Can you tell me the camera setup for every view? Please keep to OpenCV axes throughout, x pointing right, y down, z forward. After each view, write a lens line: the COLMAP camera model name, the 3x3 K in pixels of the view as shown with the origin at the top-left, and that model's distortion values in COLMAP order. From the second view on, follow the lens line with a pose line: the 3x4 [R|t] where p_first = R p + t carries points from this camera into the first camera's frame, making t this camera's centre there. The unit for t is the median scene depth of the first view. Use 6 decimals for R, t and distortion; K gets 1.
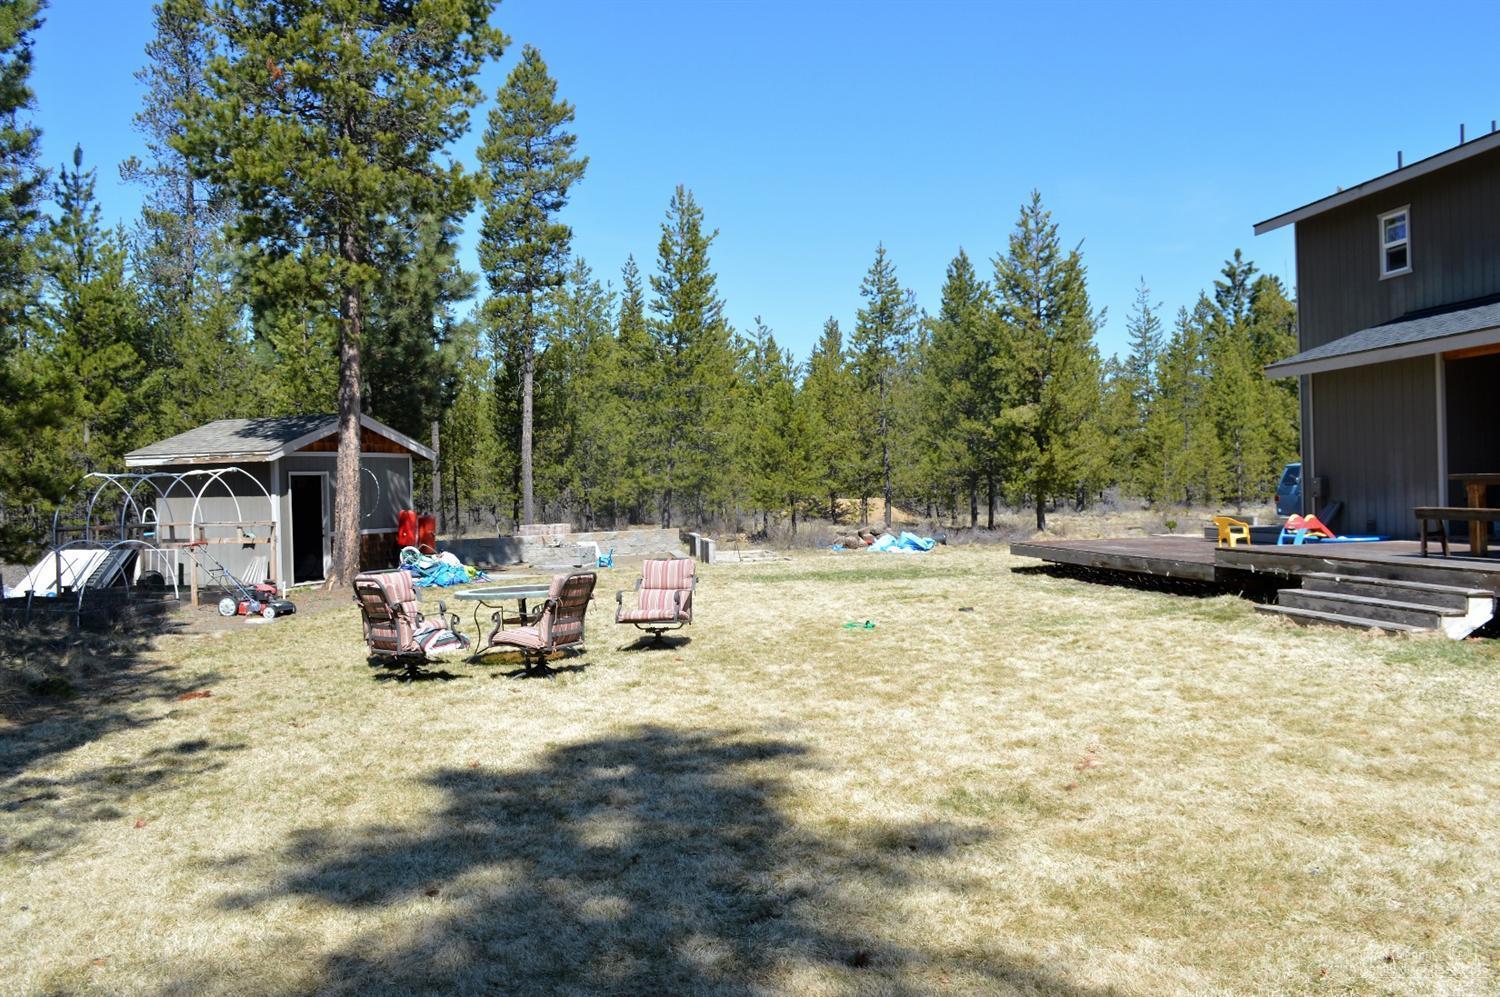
lens RADIAL K [[1224.6, 0, 747.1], [0, 1224.6, 506.4], [0, 0, 1]] dist [-0.011977, 0.012212]
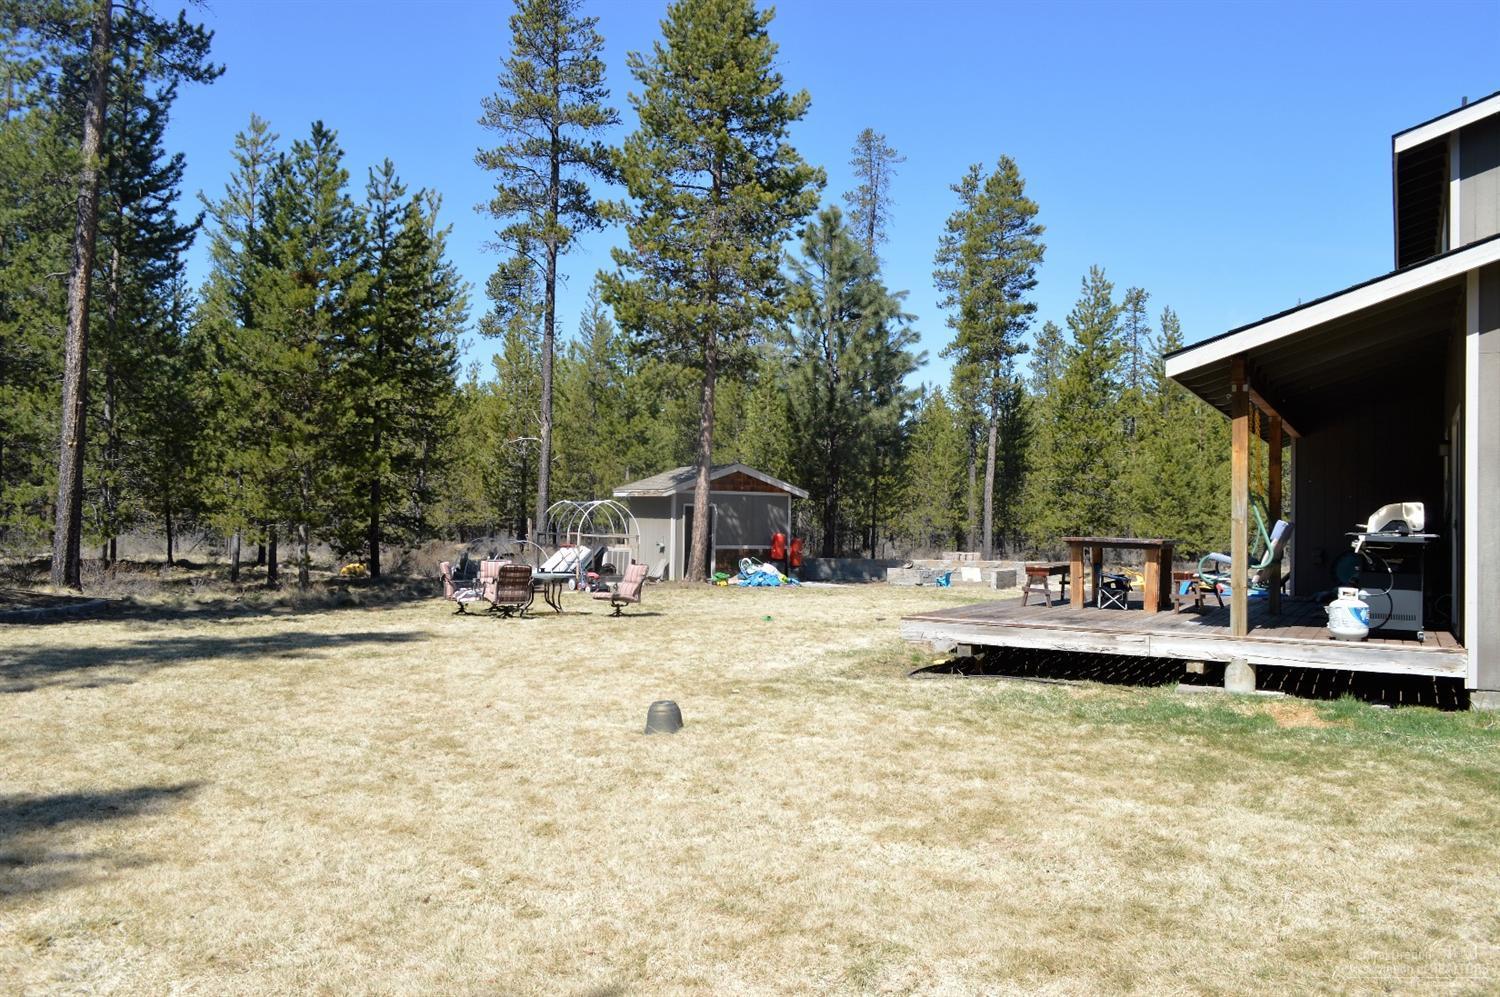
lens RADIAL K [[1224.6, 0, 747.5], [0, 1224.6, 501.7], [0, 0, 1]] dist [-0.011977, 0.012212]
pose [[0.724228, 0.026883, -0.689036, 0.714406], [-0.049836, 0.998667, -0.013417, -0.013727], [0.687757, 0.044056, 0.724603, -0.042469]]
